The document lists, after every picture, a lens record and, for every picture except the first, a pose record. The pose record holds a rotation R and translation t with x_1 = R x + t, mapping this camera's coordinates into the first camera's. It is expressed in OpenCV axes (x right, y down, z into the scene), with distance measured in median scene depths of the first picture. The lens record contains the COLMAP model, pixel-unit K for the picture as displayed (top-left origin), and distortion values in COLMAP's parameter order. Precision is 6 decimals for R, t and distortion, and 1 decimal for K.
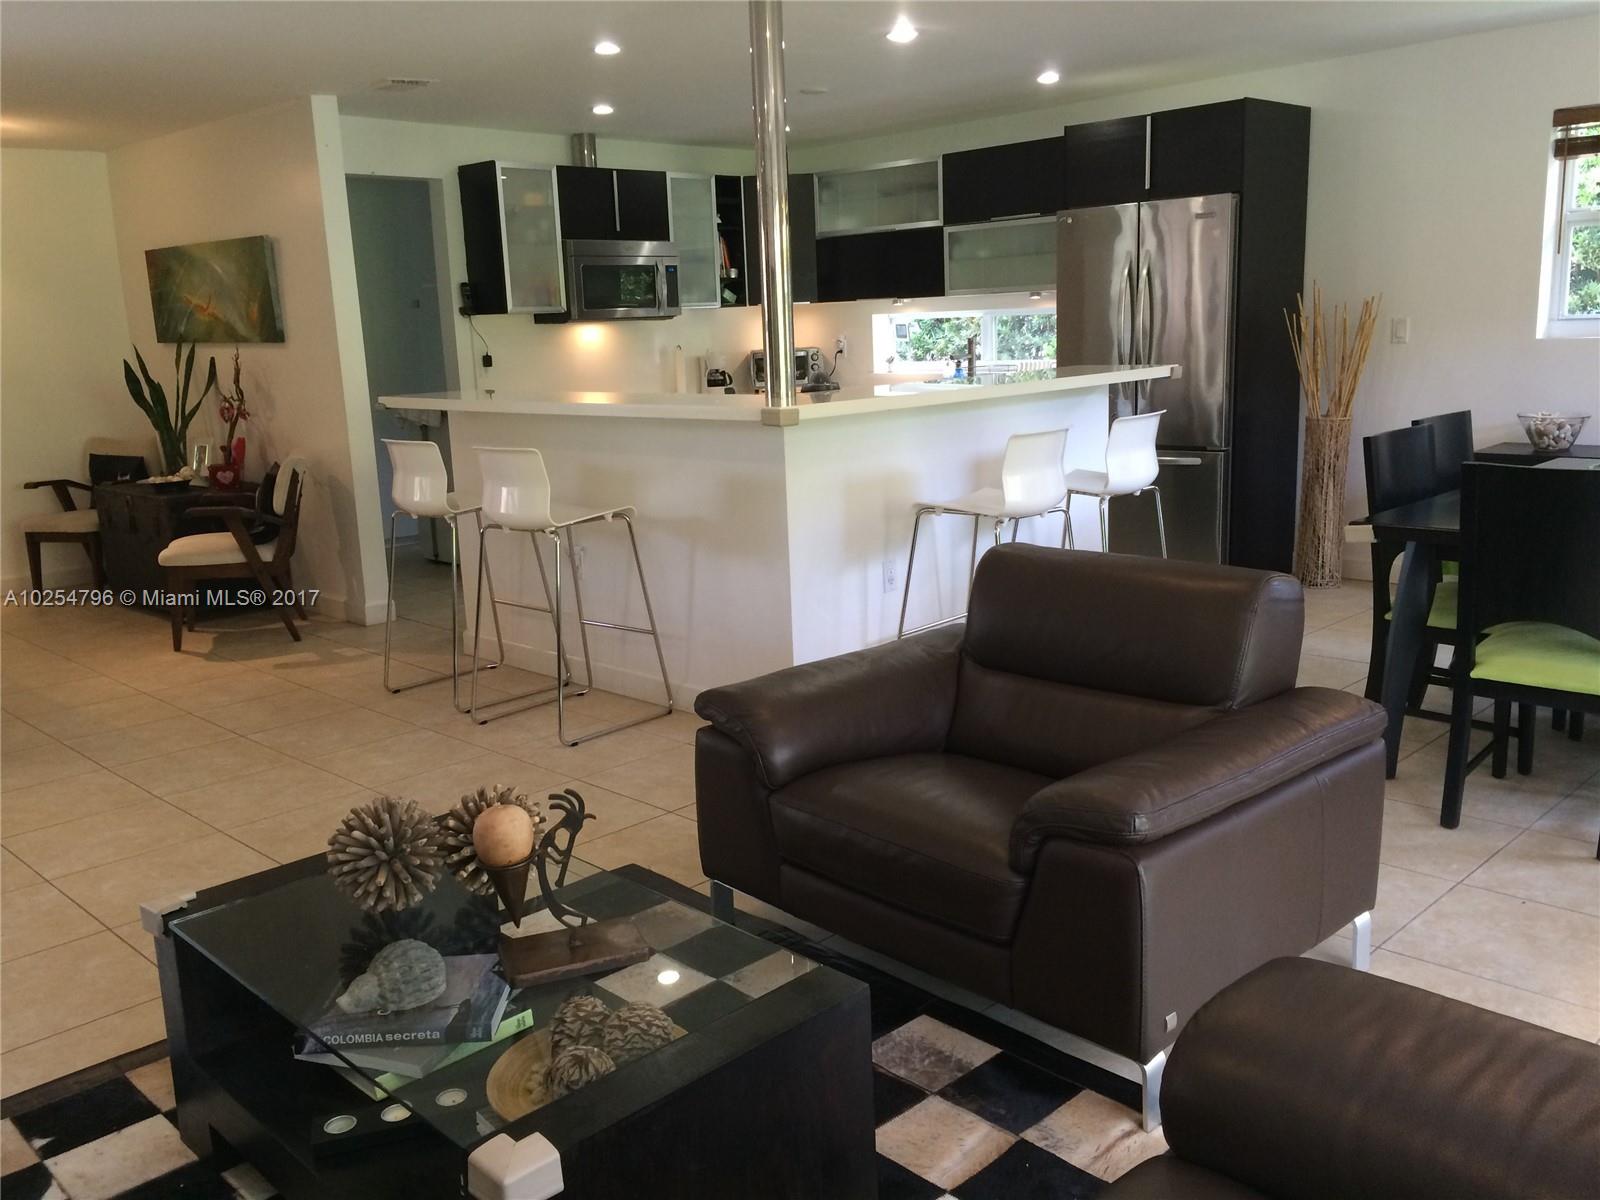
lens RADIAL K [[1361.5, 0, 788.6], [0, 1361.5, 595.6], [0, 0, 1]] dist [0.078603, -0.093611]
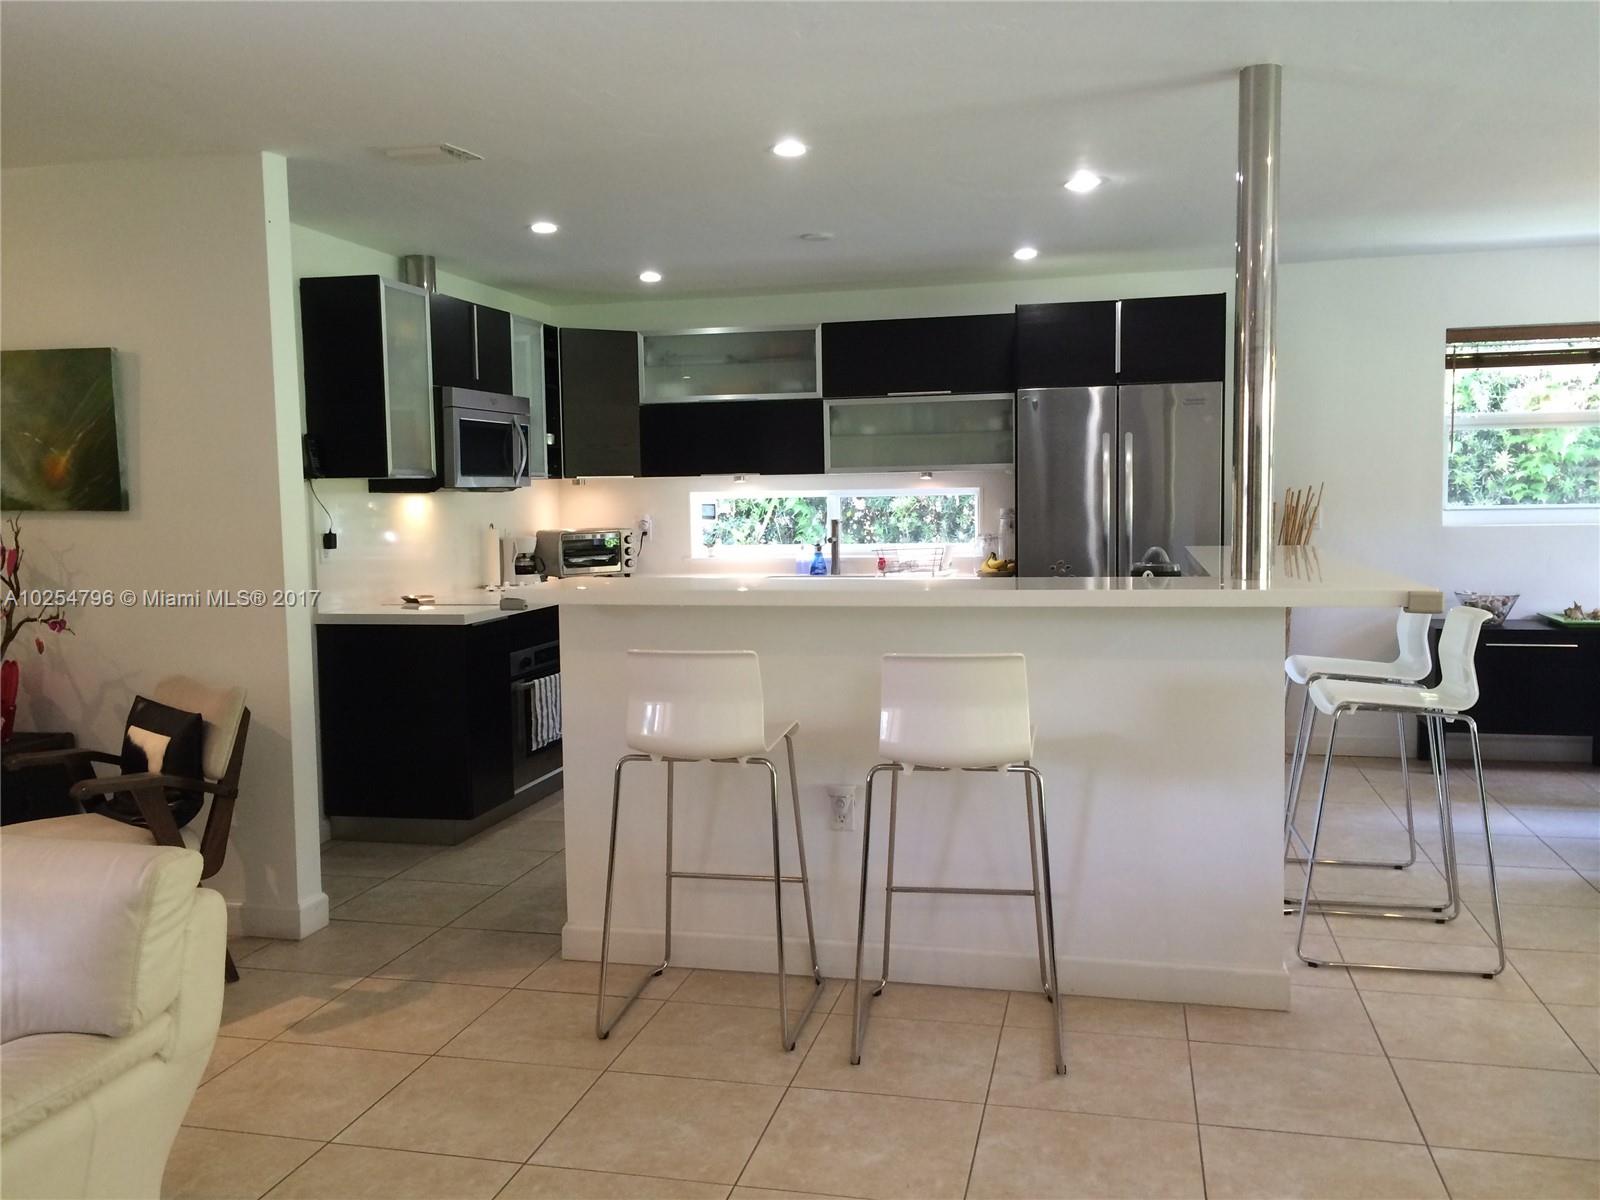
lens RADIAL K [[1361.5, 0, 788.6], [0, 1361.5, 595.6], [0, 0, 1]] dist [0.078603, -0.093611]
pose [[0.854192, -0.015031, 0.519740, -0.390729], [0.086970, 0.989630, -0.114315, -0.039011], [-0.512632, 0.142849, 0.846642, 0.266993]]
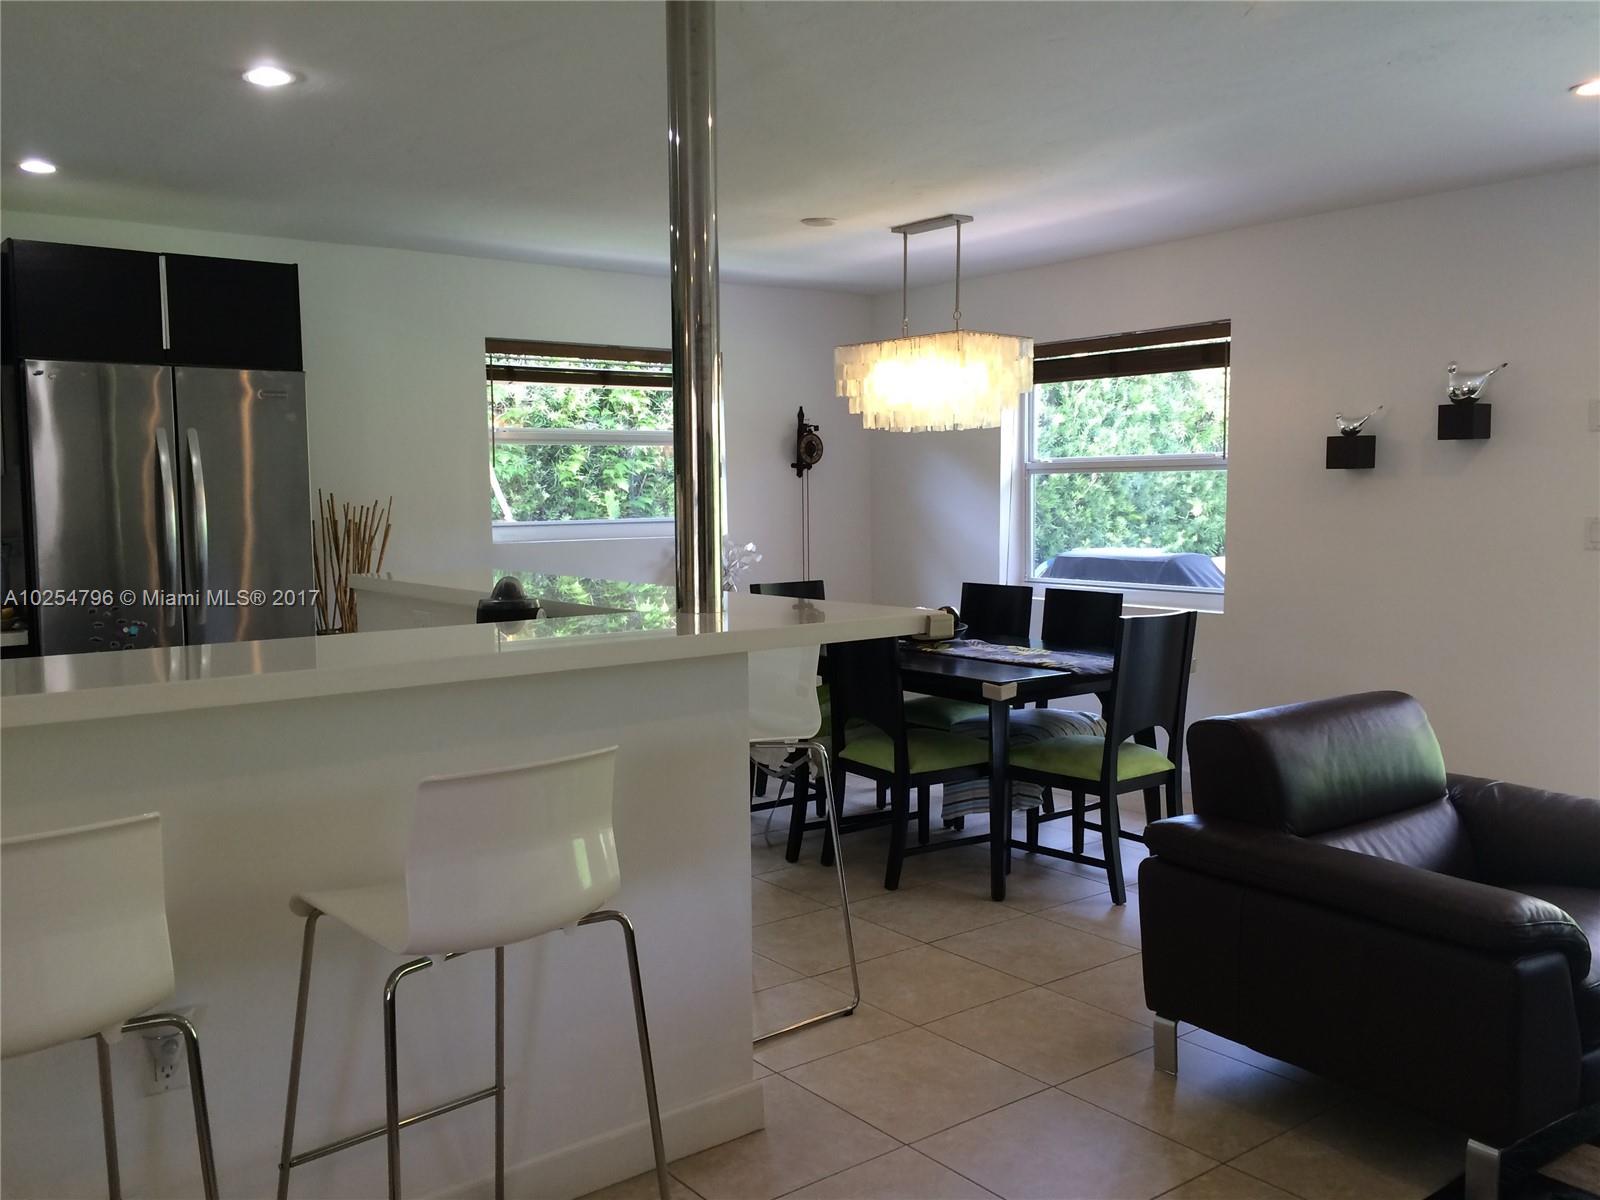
lens RADIAL K [[1356.7, 0, 758.6], [0, 1356.7, 595.3], [0, 0, 1]] dist [0.461389, -0.792907]
pose [[0.142319, -0.049283, 0.988593, -0.403450], [0.205069, 0.978558, 0.019260, -0.099089], [-0.968345, 0.199988, 0.149374, 0.515426]]
